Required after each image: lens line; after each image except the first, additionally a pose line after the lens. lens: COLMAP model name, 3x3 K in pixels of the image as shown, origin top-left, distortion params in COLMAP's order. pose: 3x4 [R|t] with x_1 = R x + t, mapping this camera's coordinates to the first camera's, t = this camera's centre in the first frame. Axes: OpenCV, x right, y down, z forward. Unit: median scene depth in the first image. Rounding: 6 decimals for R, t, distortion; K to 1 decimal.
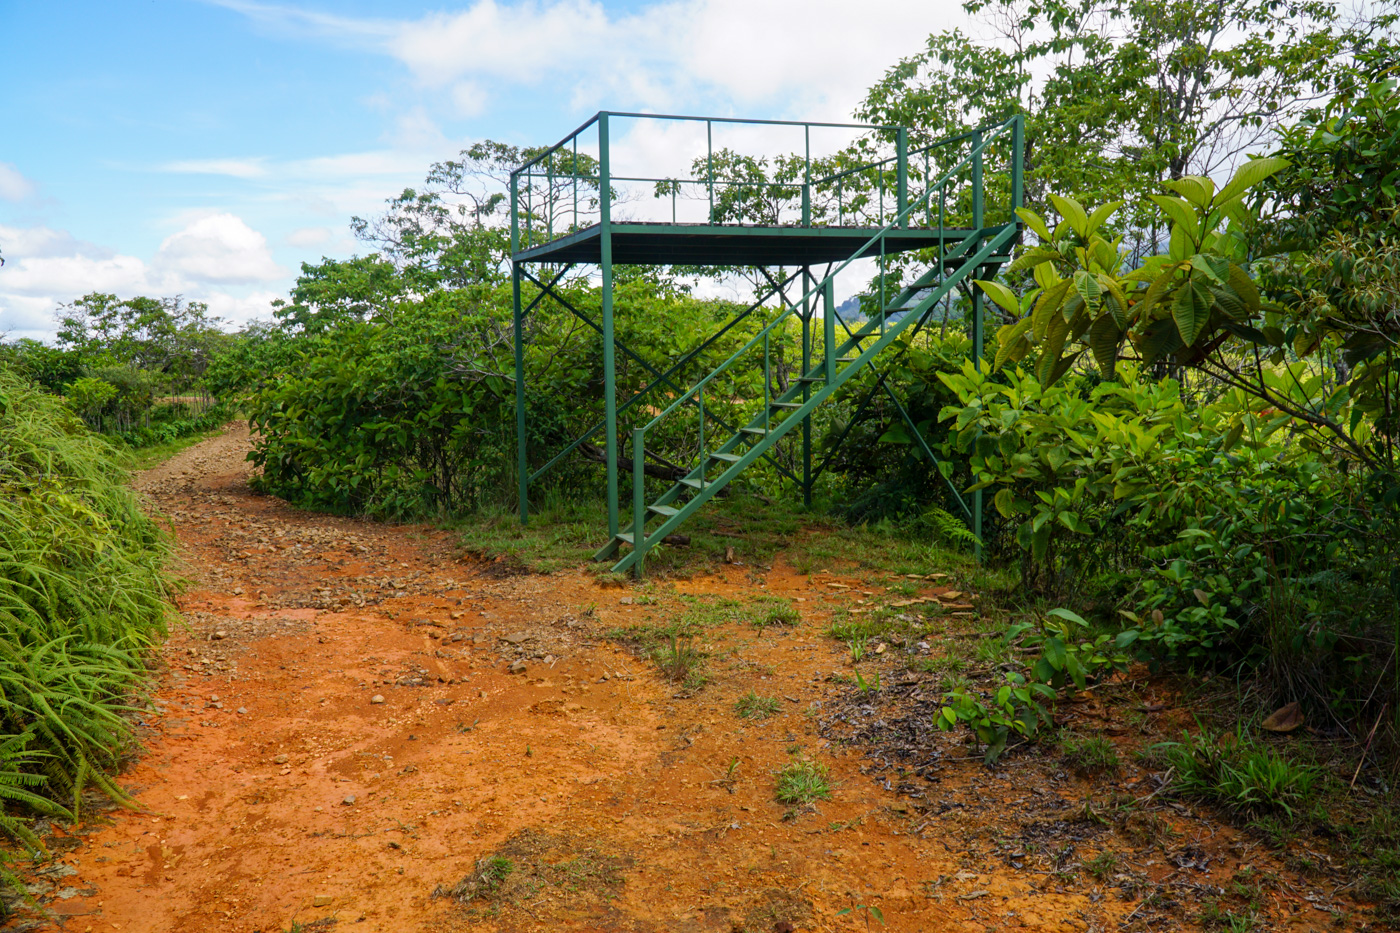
lens RADIAL K [[1078.8, 0, 699.5], [0, 1078.8, 474.4], [0, 0, 1]] dist [-0.000071, 0.002565]
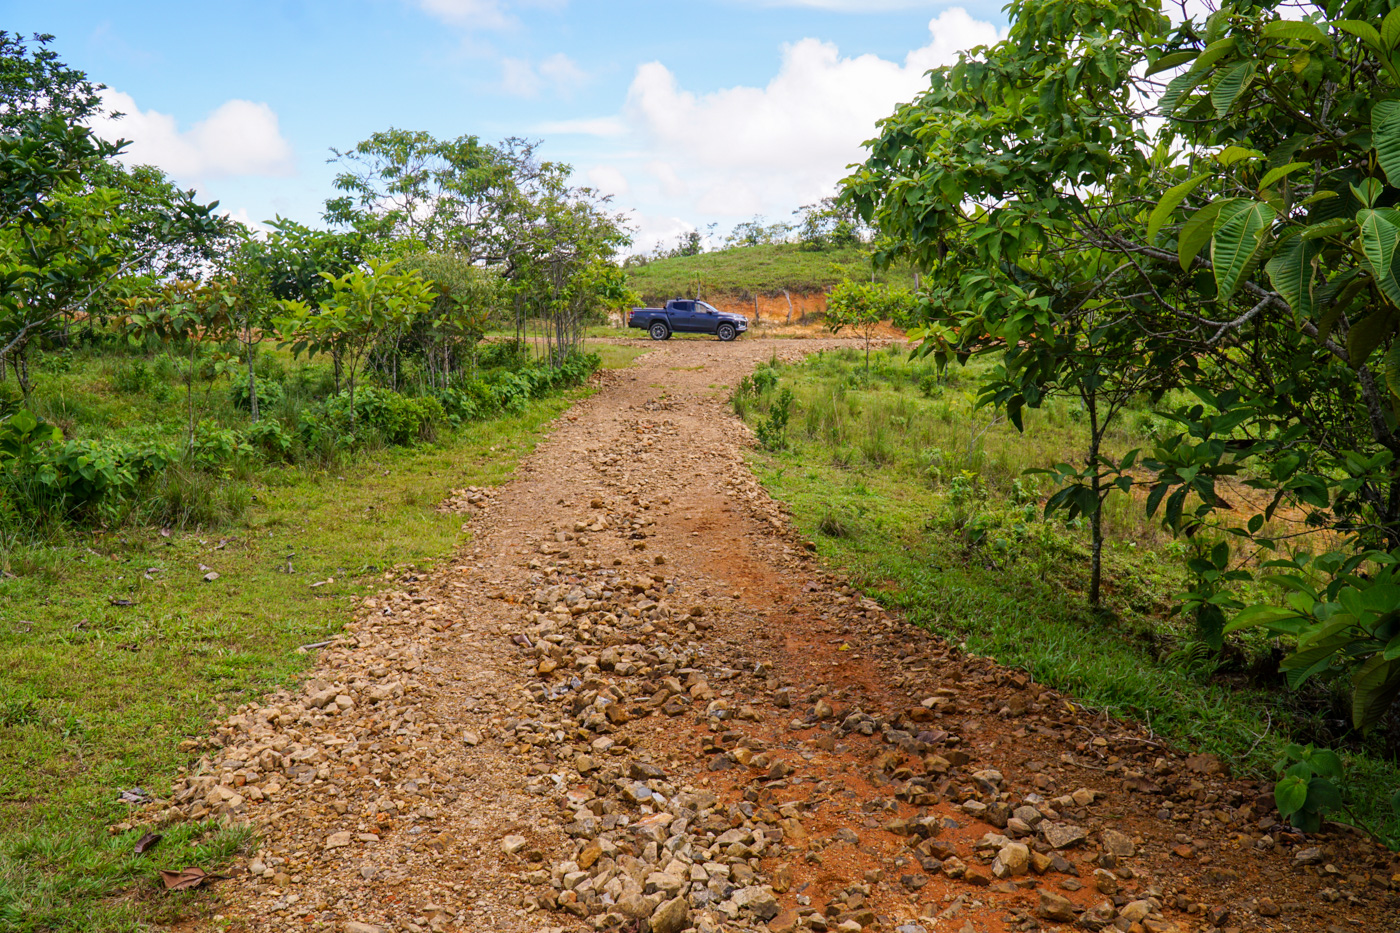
lens RADIAL K [[1078.8, 0, 699.6], [0, 1078.8, 458.8], [0, 0, 1]] dist [-0.000071, 0.002565]
pose [[0.972174, 0.029148, -0.232440, -0.280108], [-0.023281, 0.999338, 0.027947, -0.021950], [0.233101, -0.021758, 0.972209, 0.506814]]
